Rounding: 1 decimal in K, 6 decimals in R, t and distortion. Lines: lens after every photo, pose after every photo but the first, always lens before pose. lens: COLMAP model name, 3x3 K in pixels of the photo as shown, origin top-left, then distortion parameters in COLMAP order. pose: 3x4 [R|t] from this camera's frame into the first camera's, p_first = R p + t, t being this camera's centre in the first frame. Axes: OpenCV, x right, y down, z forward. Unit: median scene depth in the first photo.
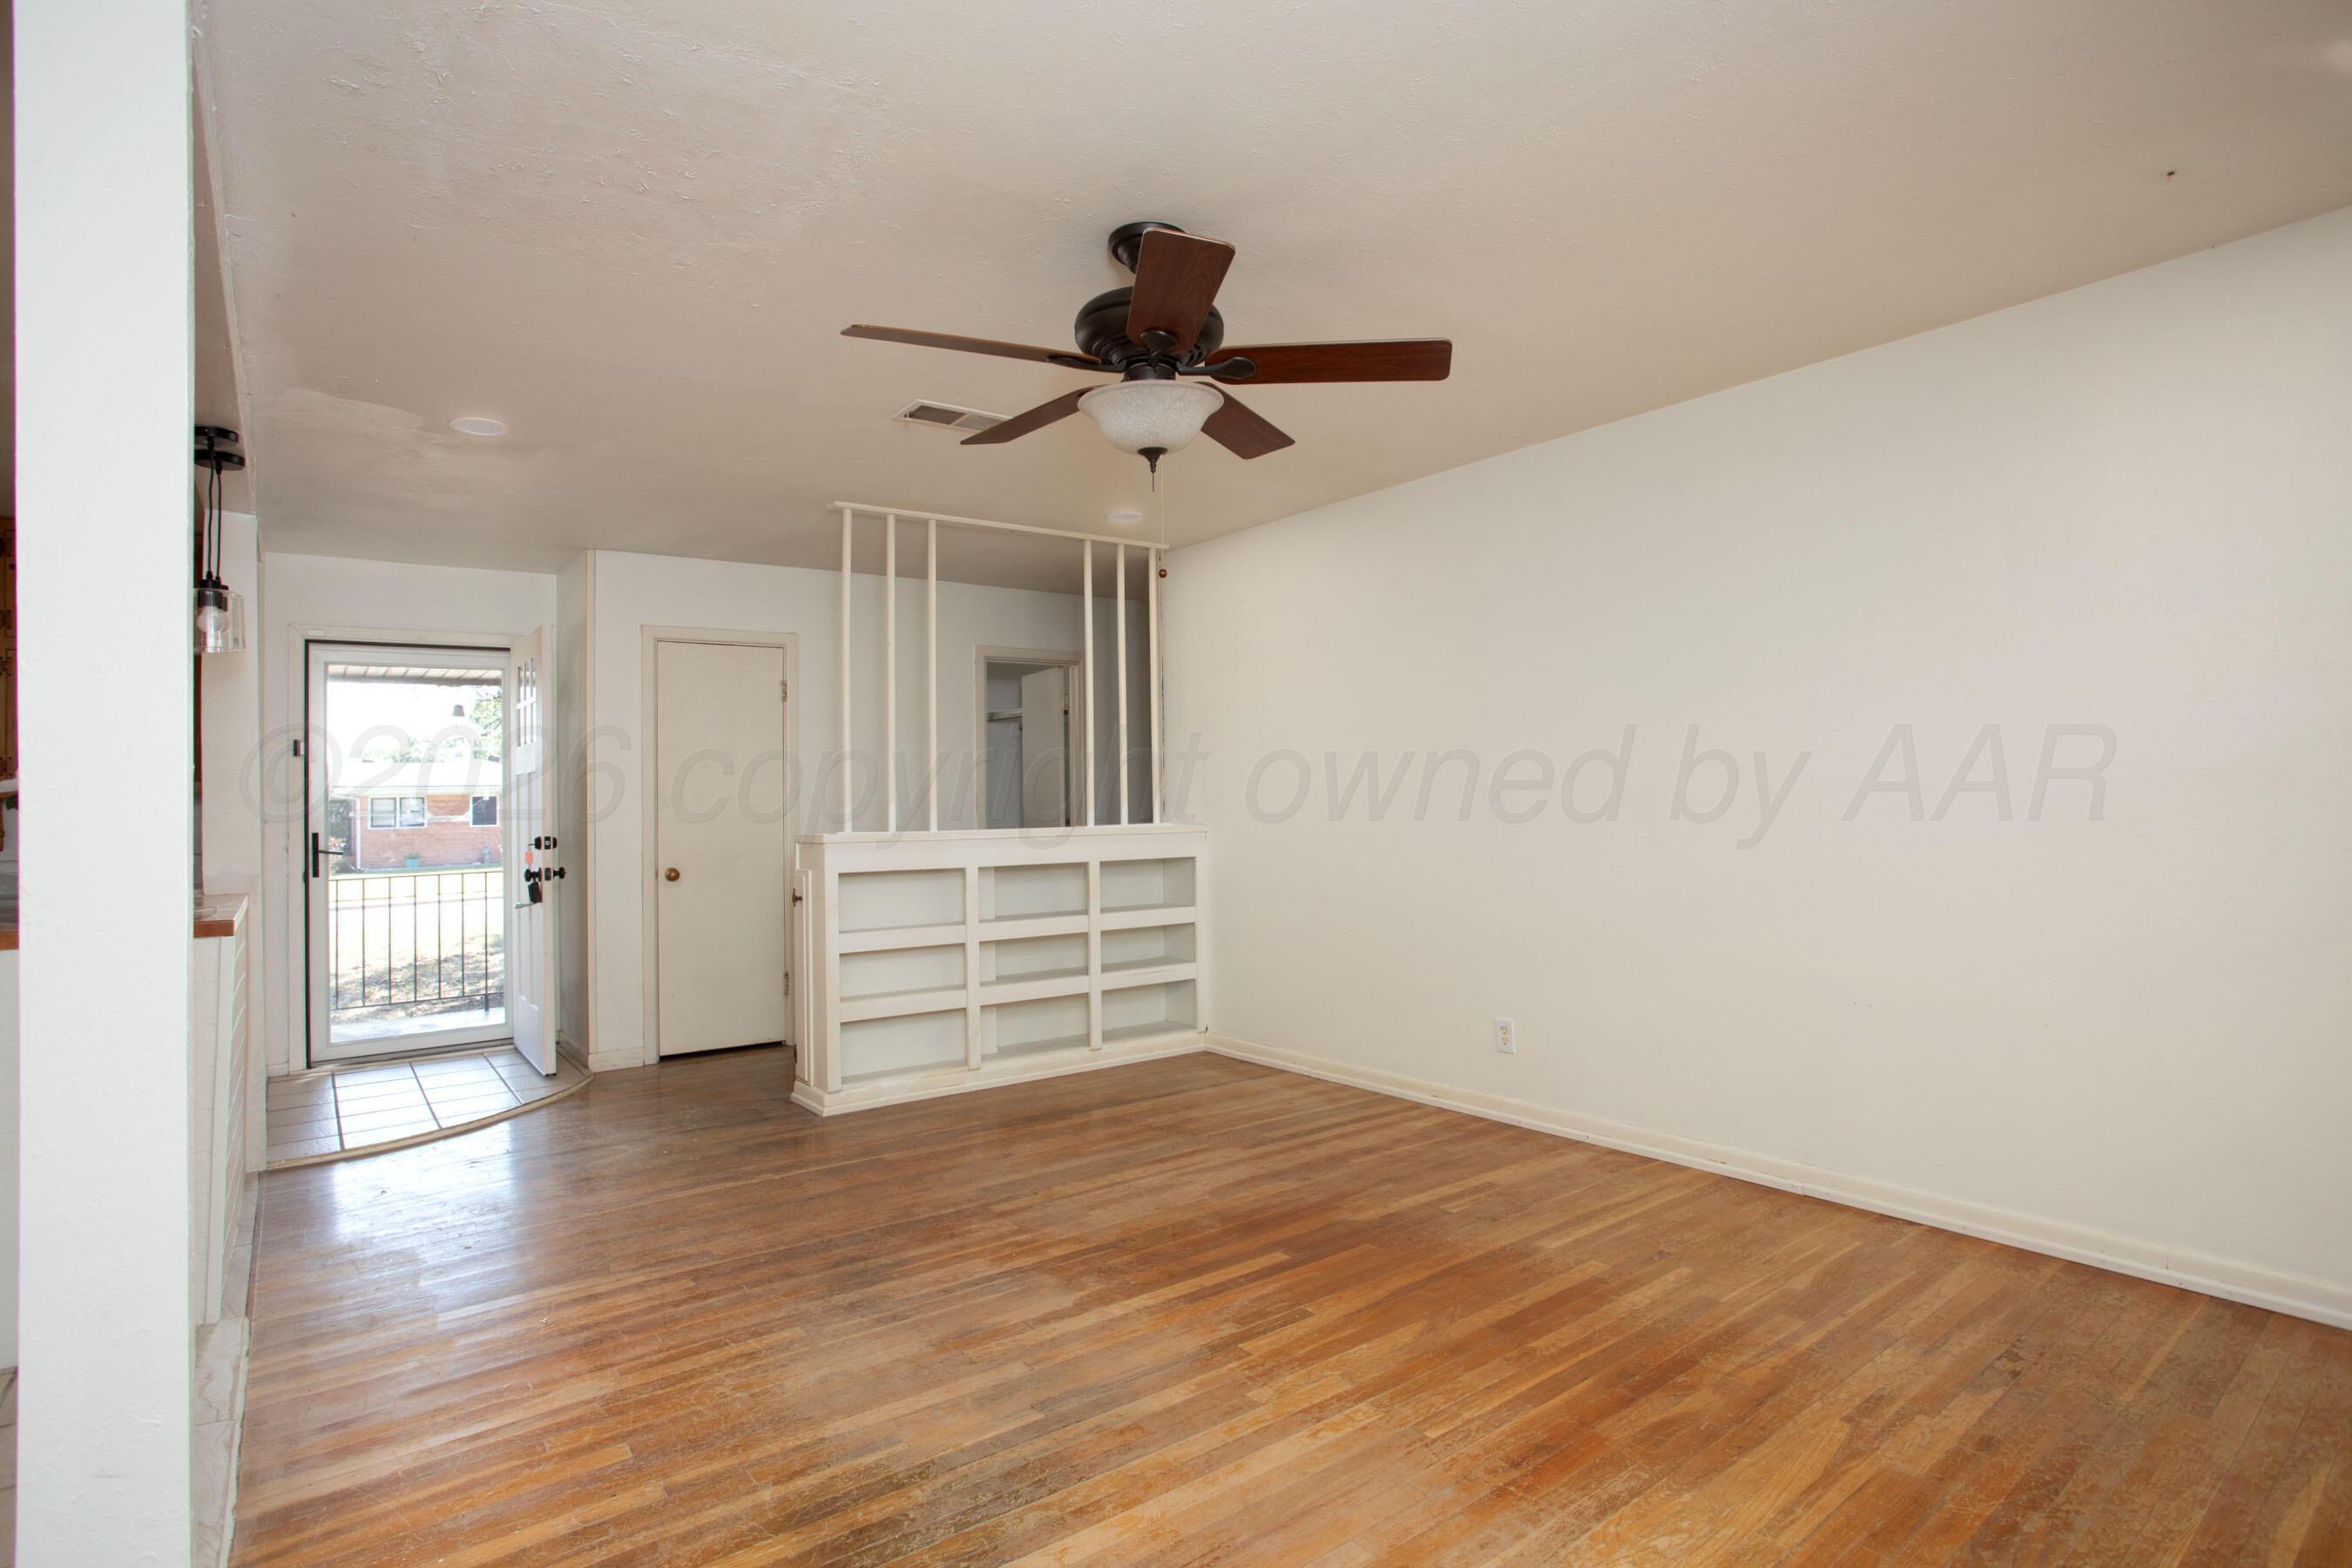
lens RADIAL K [[1194.4, 0, 1173.6], [0, 1194.4, 782.1], [0, 0, 1]] dist [-0.004940, -0.000939]
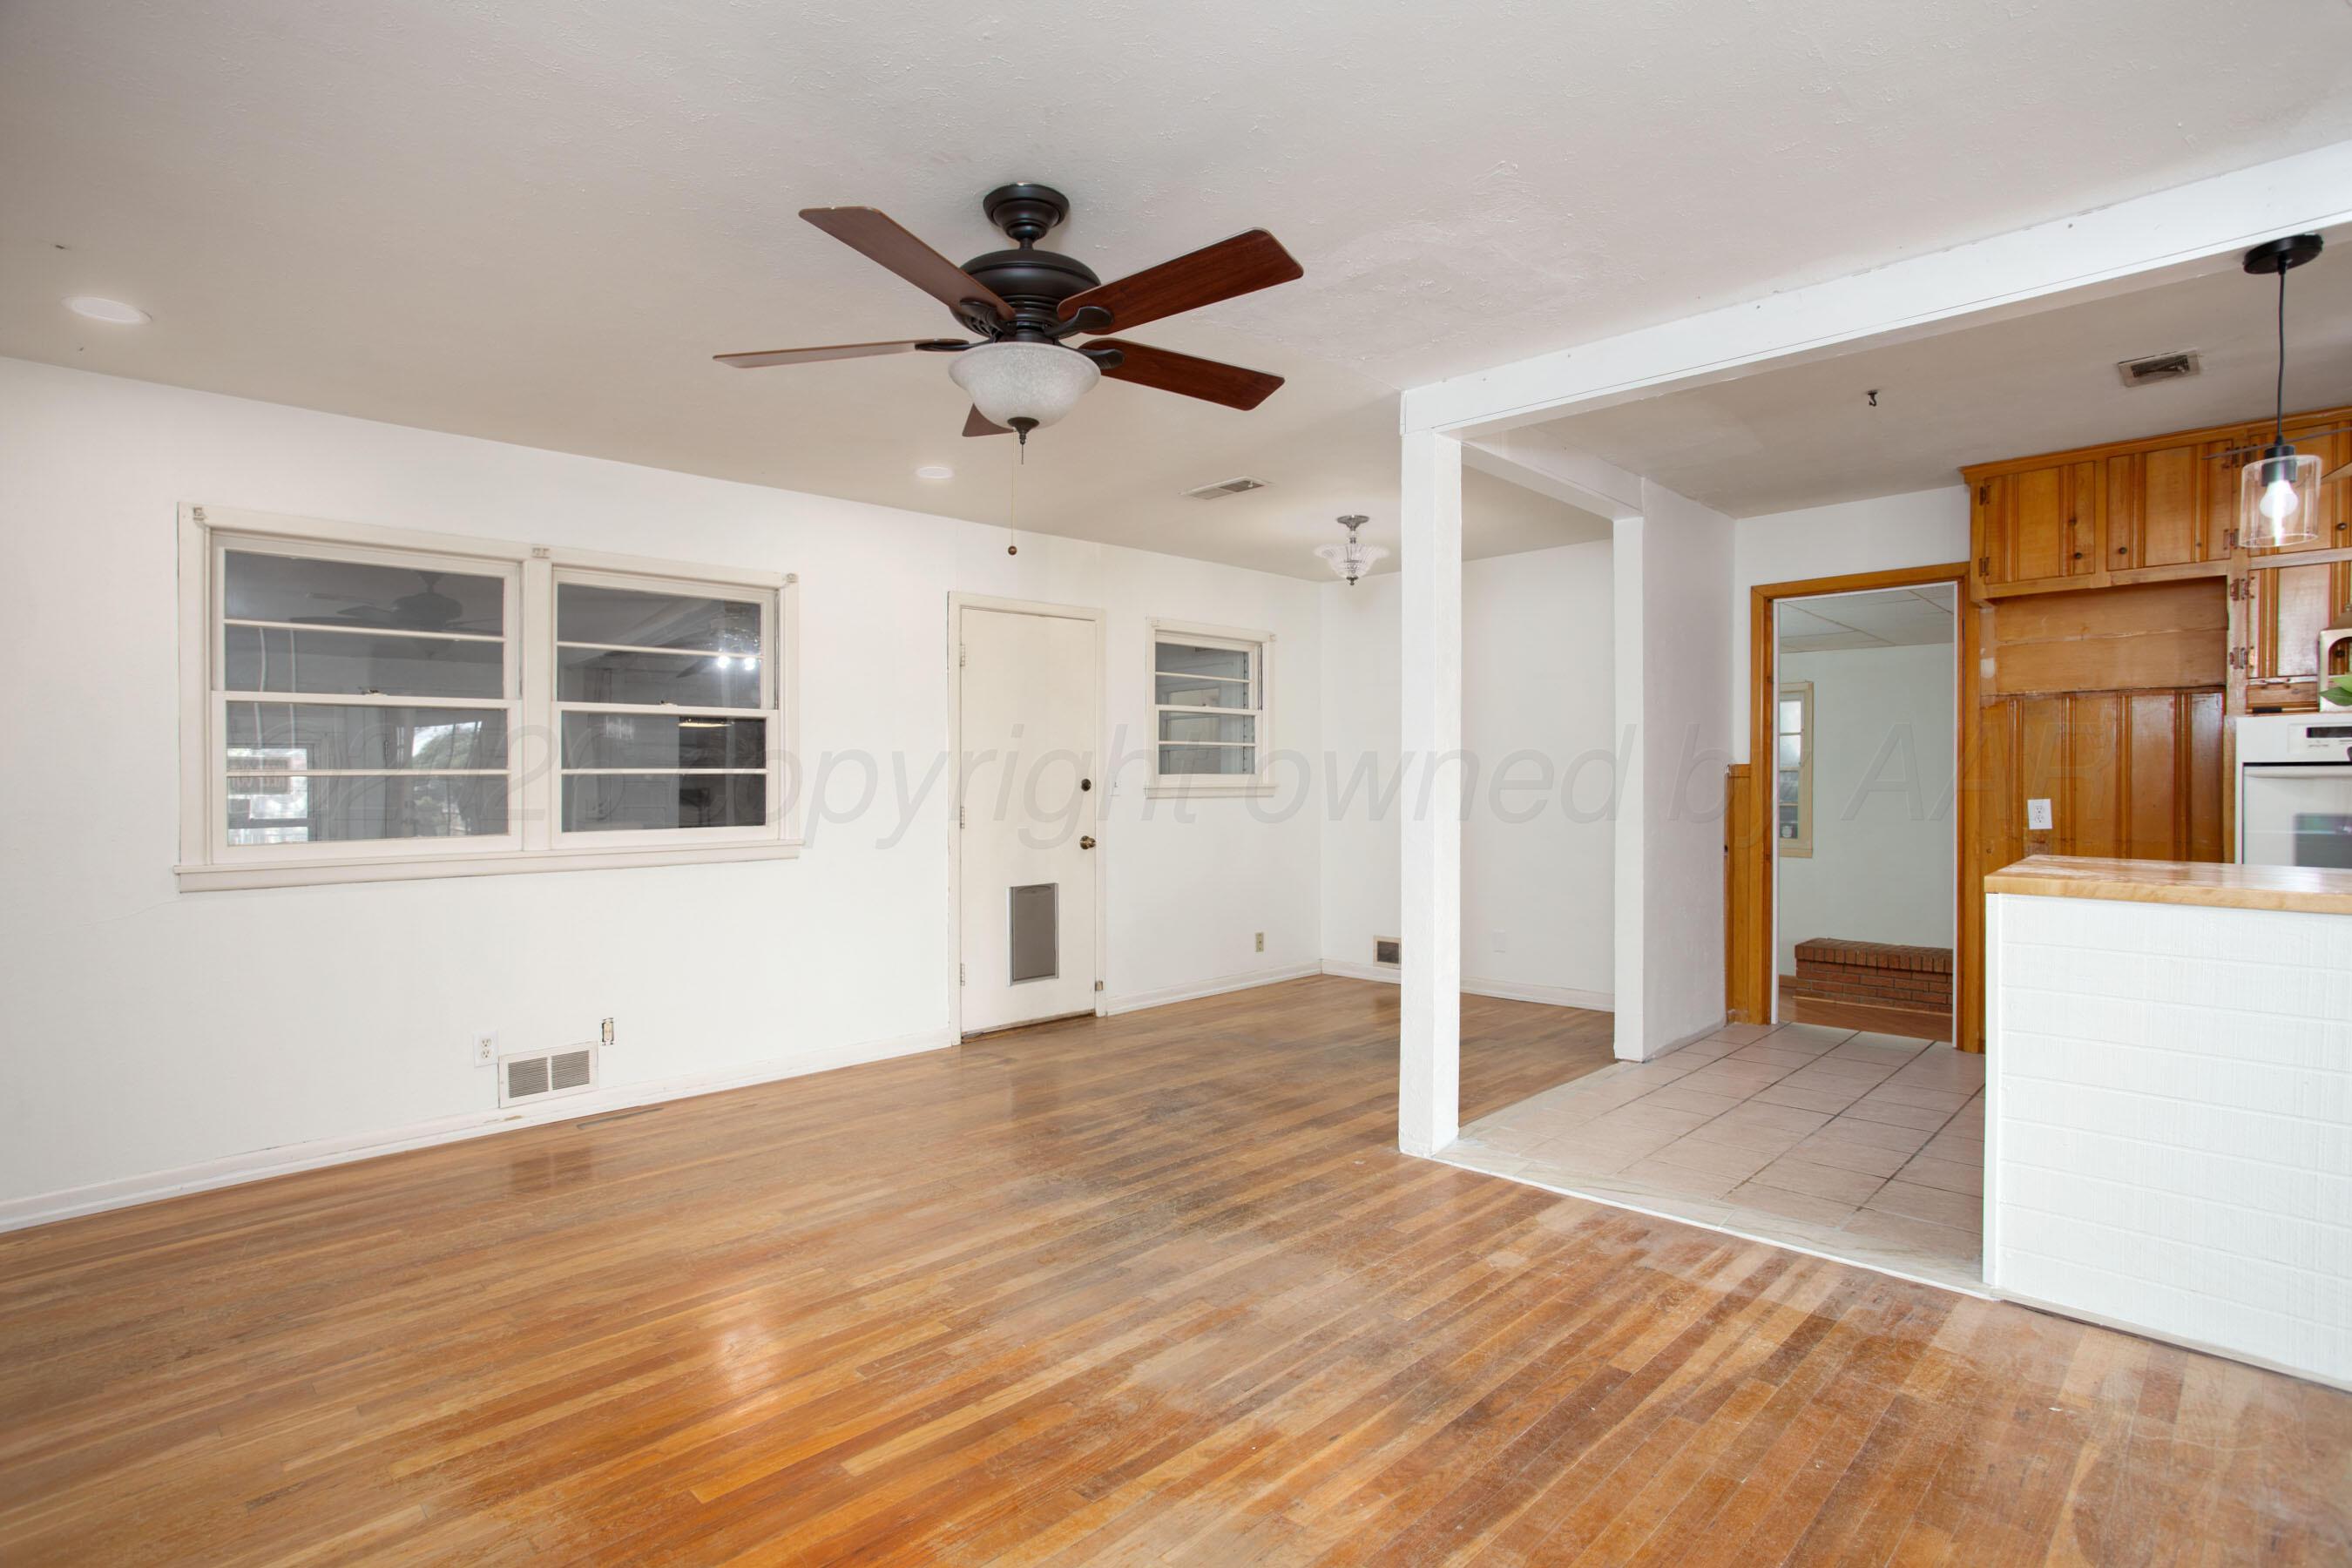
lens RADIAL K [[1194.4, 0, 1179.0], [0, 1194.4, 785.1], [0, 0, 1]] dist [-0.004940, -0.000939]
pose [[-0.990280, 0.029041, -0.136023, -0.012479], [0.032212, 0.999257, -0.021167, 0.037897], [0.135307, -0.025343, -0.990479, 1.946606]]
